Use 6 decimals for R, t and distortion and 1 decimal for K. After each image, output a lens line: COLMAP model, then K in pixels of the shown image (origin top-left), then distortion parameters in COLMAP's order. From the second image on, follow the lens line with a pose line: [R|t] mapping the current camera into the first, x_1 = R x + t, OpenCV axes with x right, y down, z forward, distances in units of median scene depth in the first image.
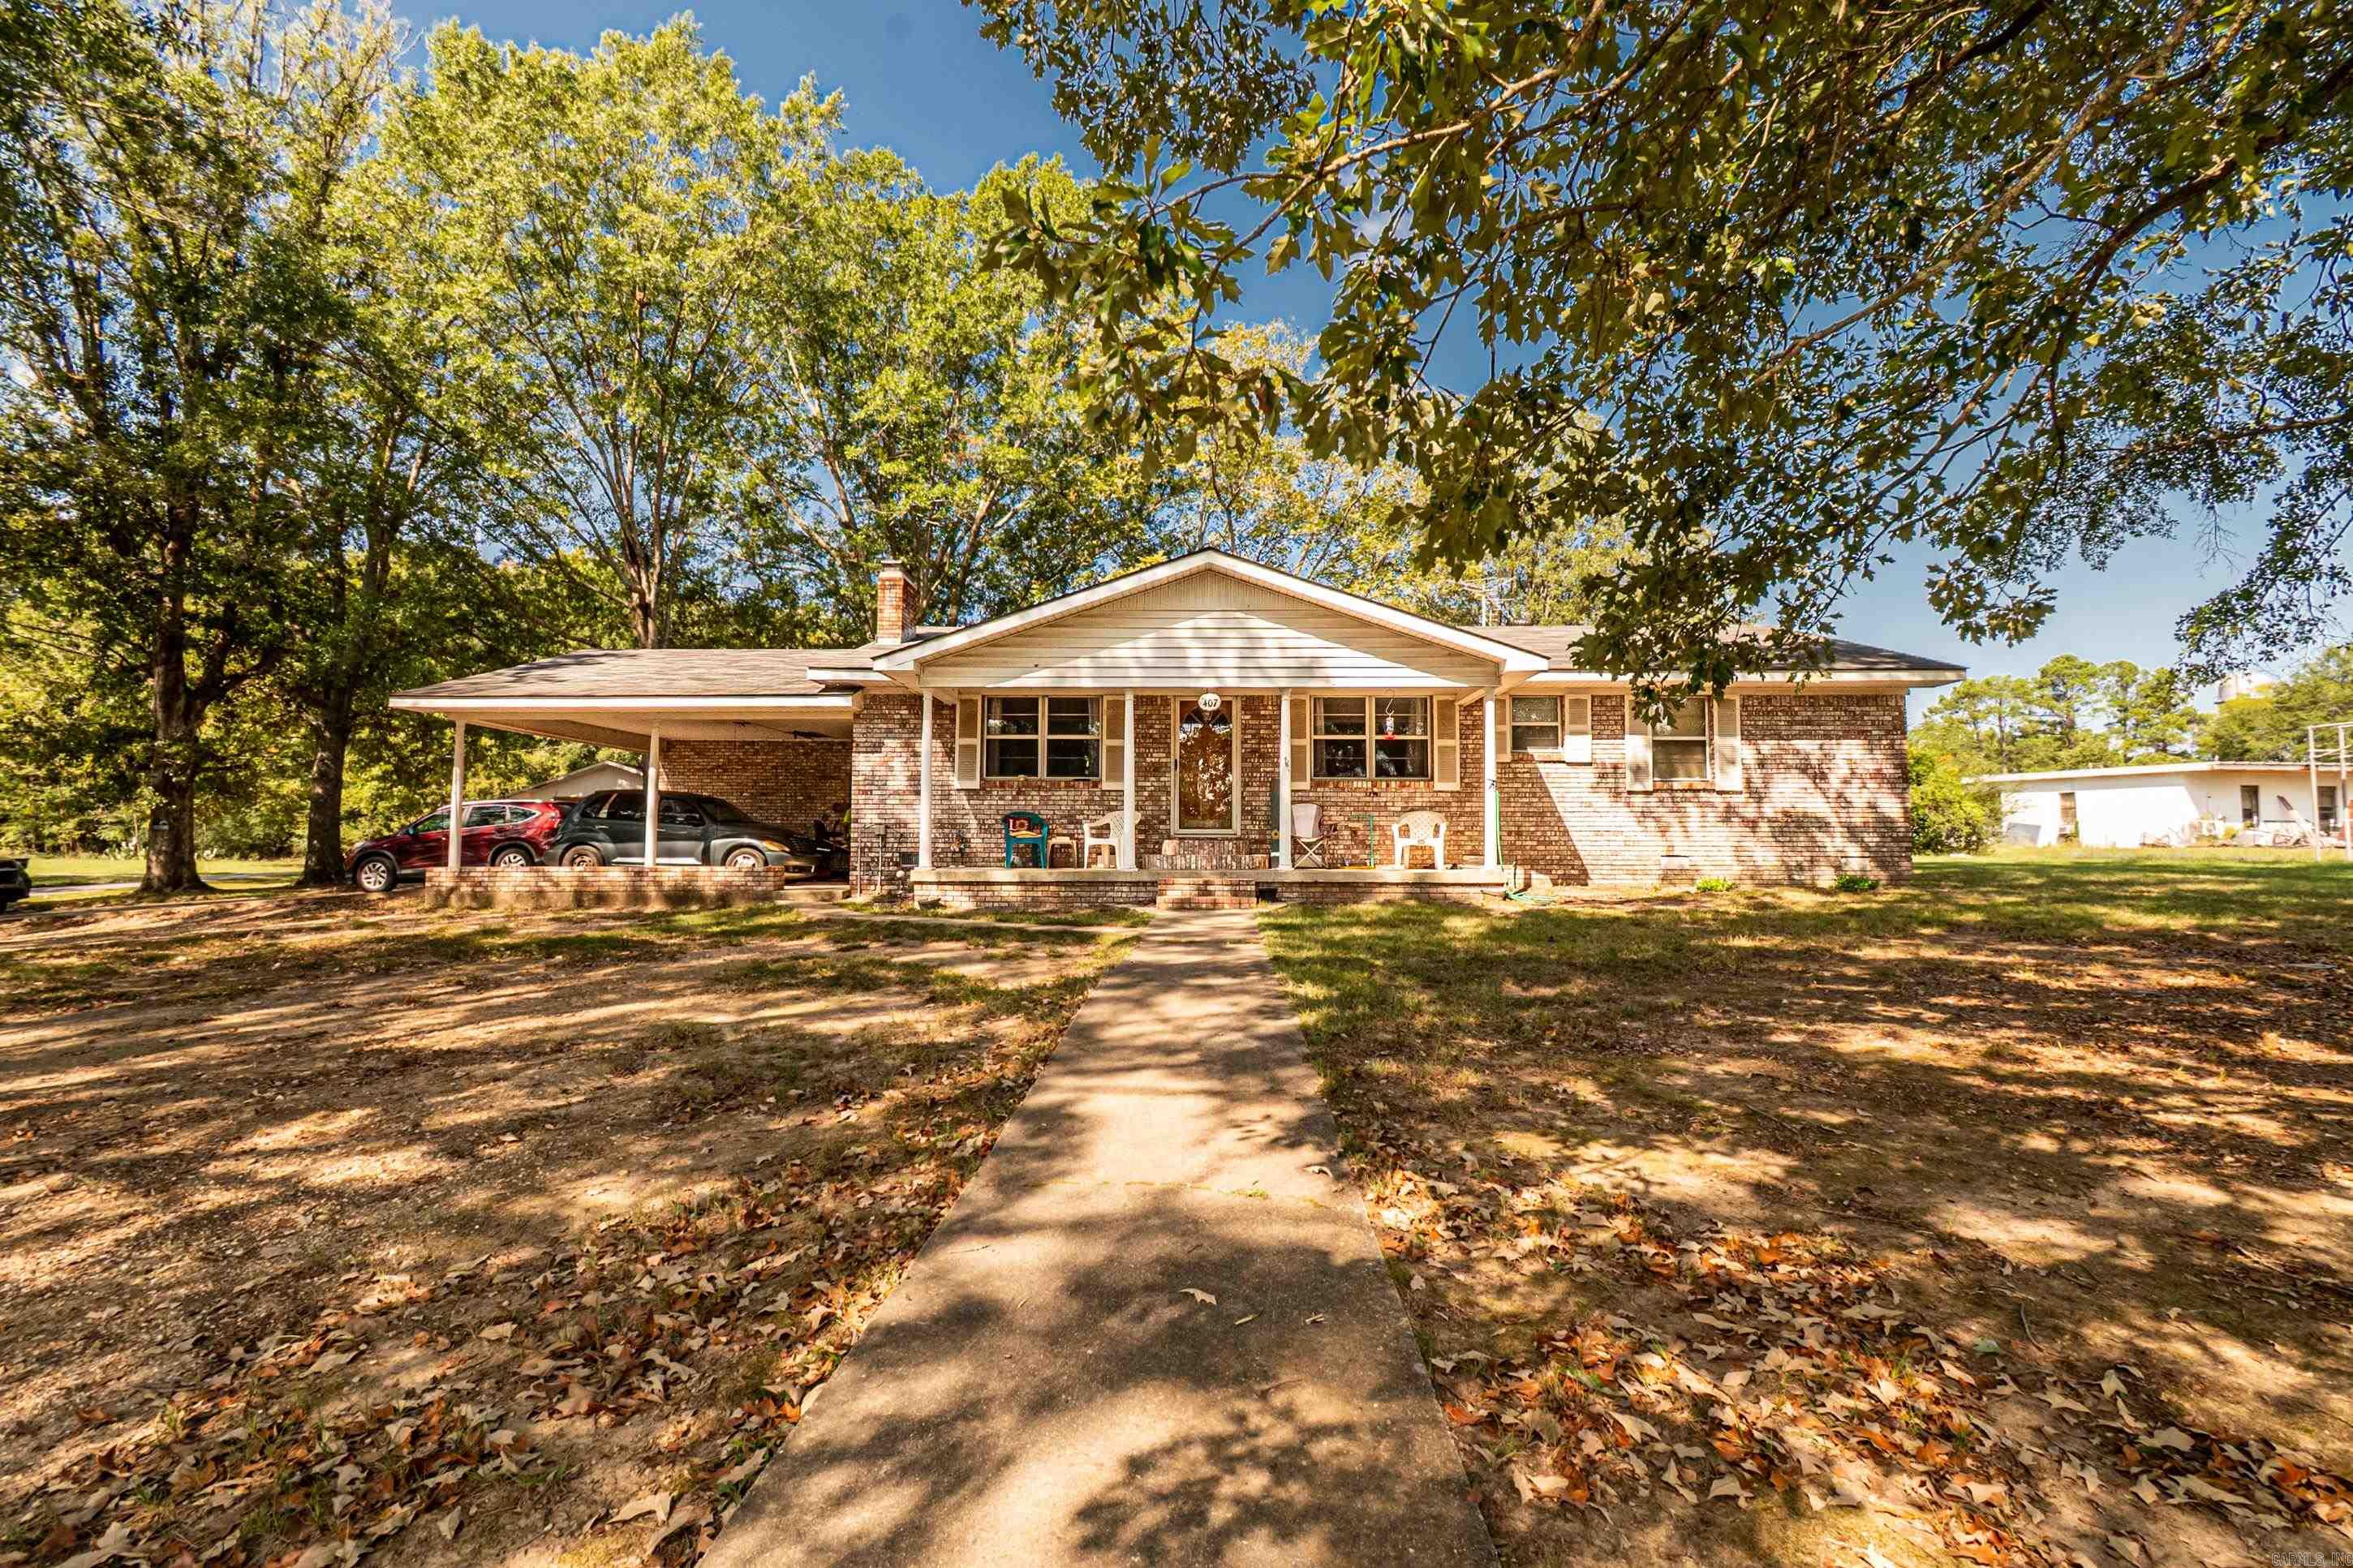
lens RADIAL K [[1014.9, 0, 1176.5], [0, 1014.9, 784.0], [0, 0, 1]] dist [-0.001838, -0.000039]
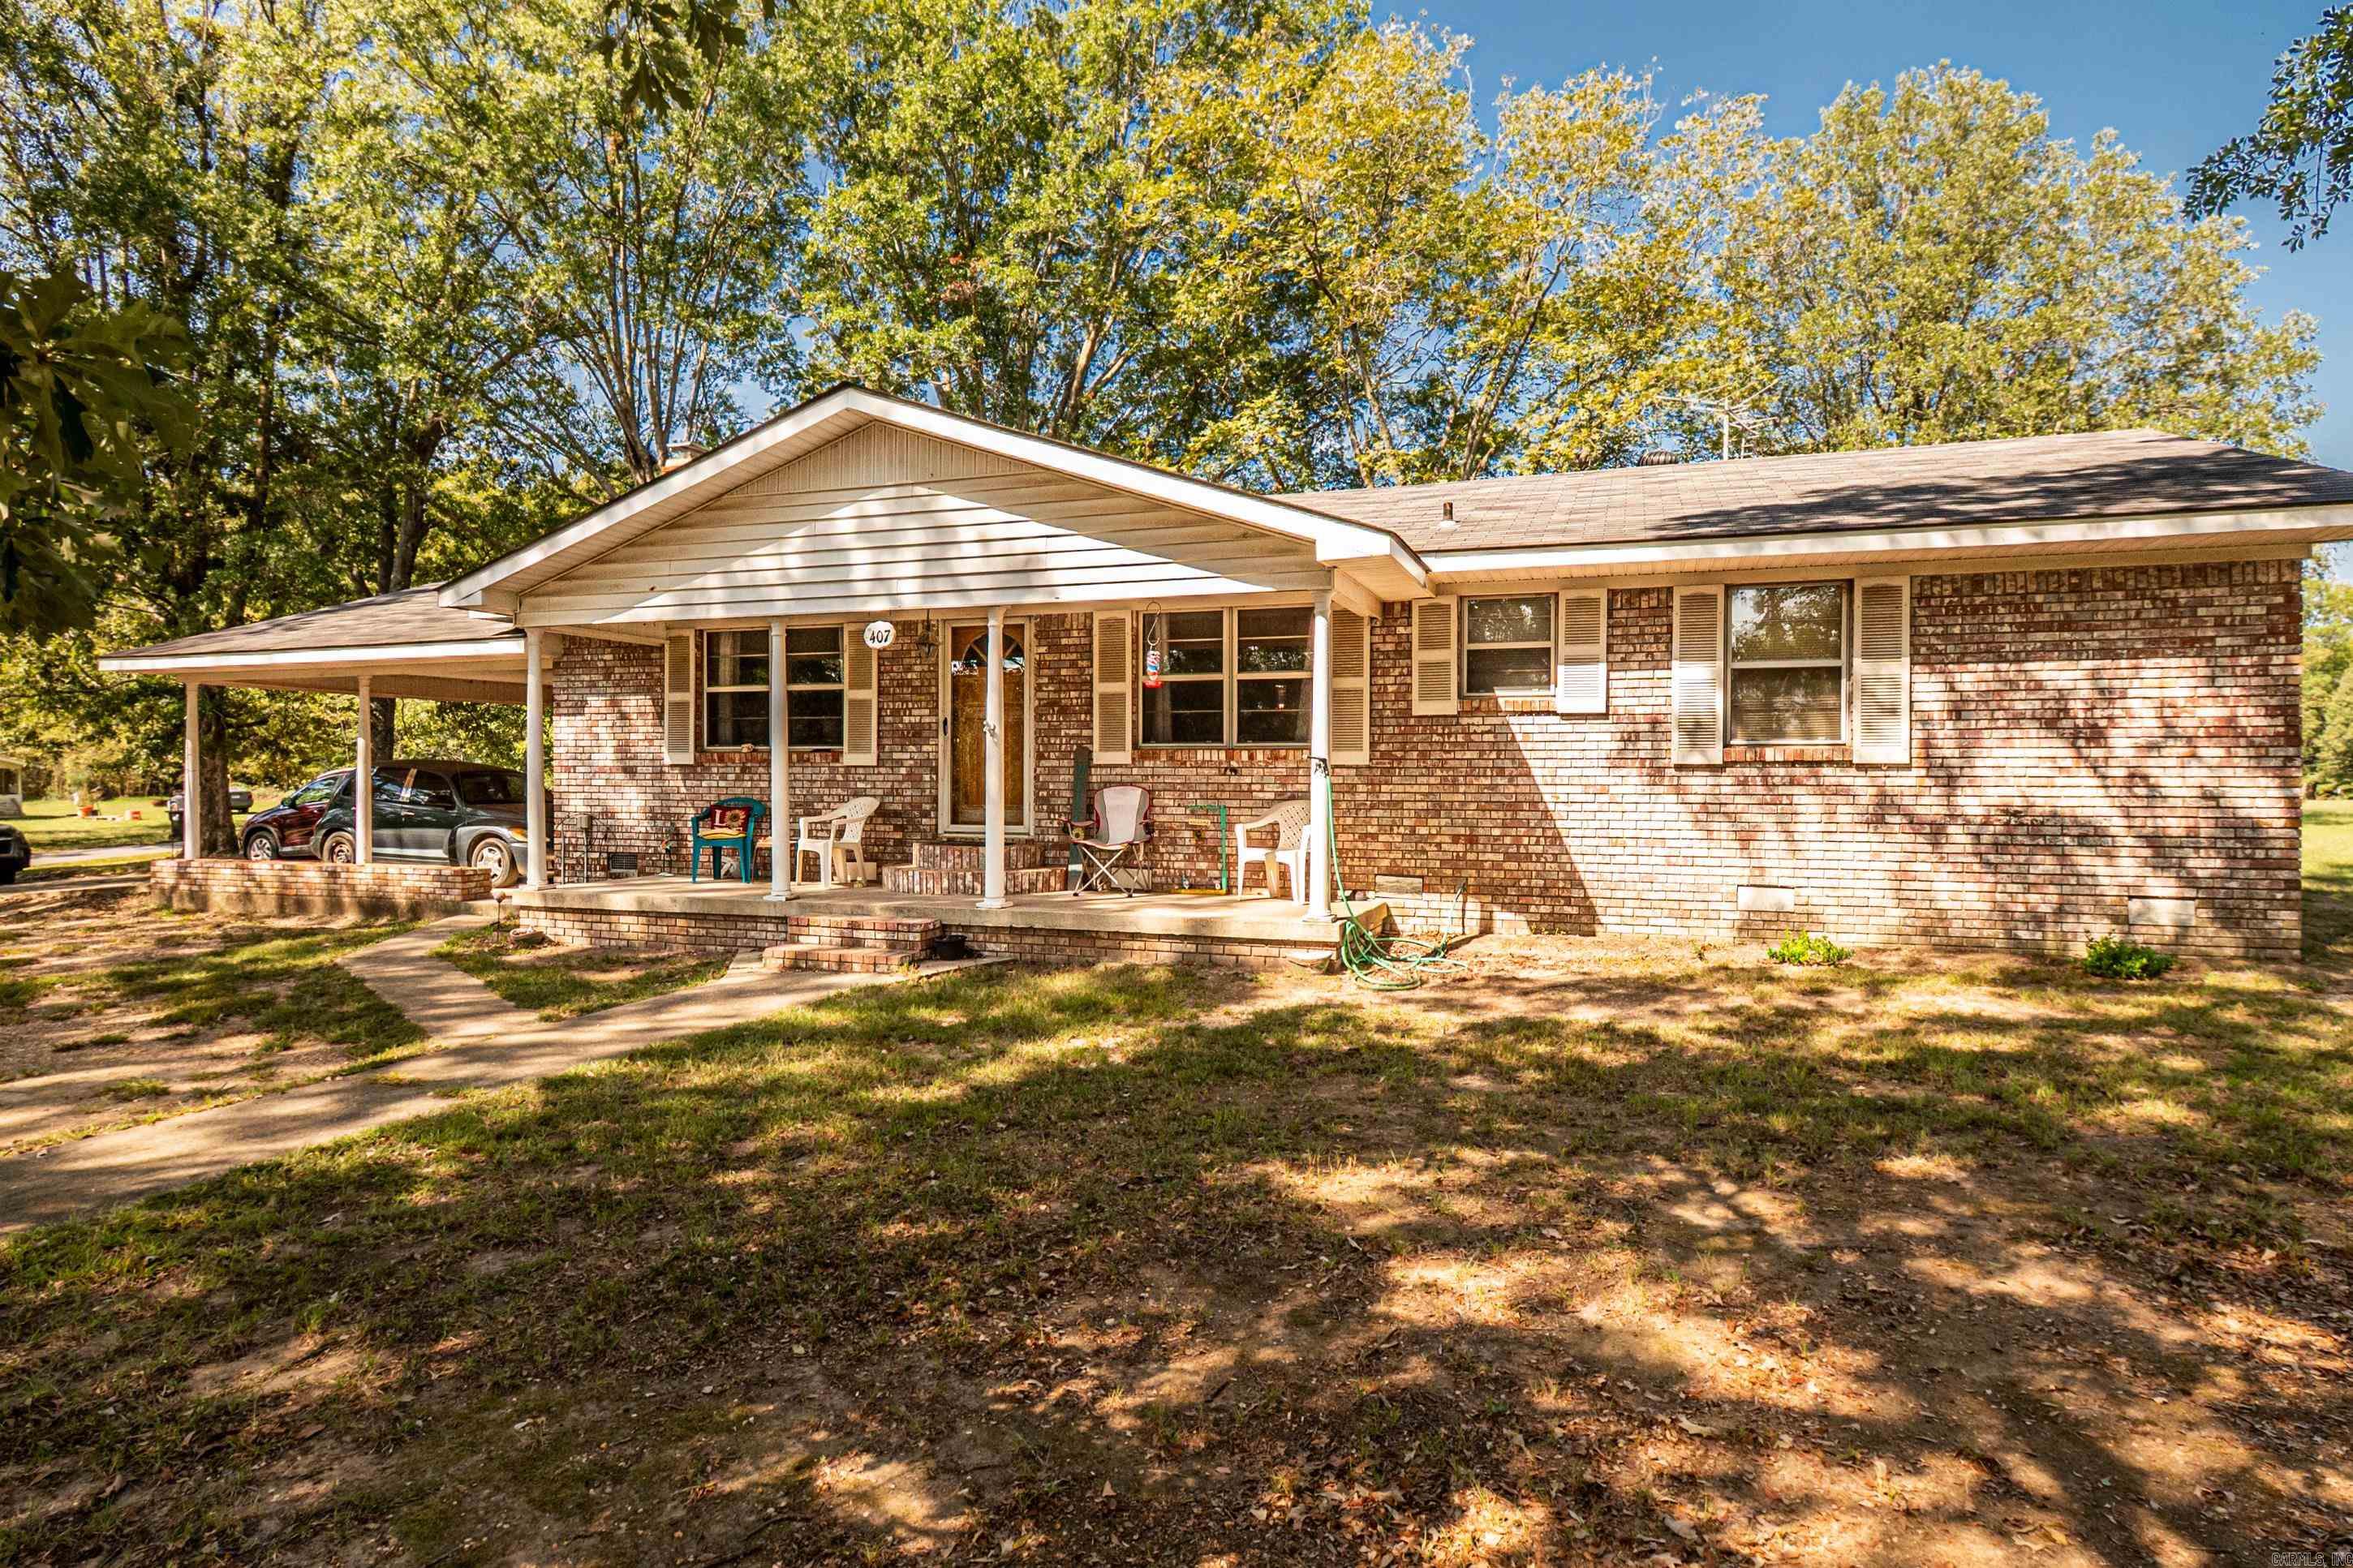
lens RADIAL K [[1261.4, 0, 1176.5], [0, 1261.4, 784.0], [0, 0, 1]] dist [0.001024, -0.000587]
pose [[0.951811, 0.000474, -0.306683, 0.397742], [0.020160, 0.997739, 0.064111, -0.031671], [0.306020, -0.067204, 0.949650, 0.279438]]
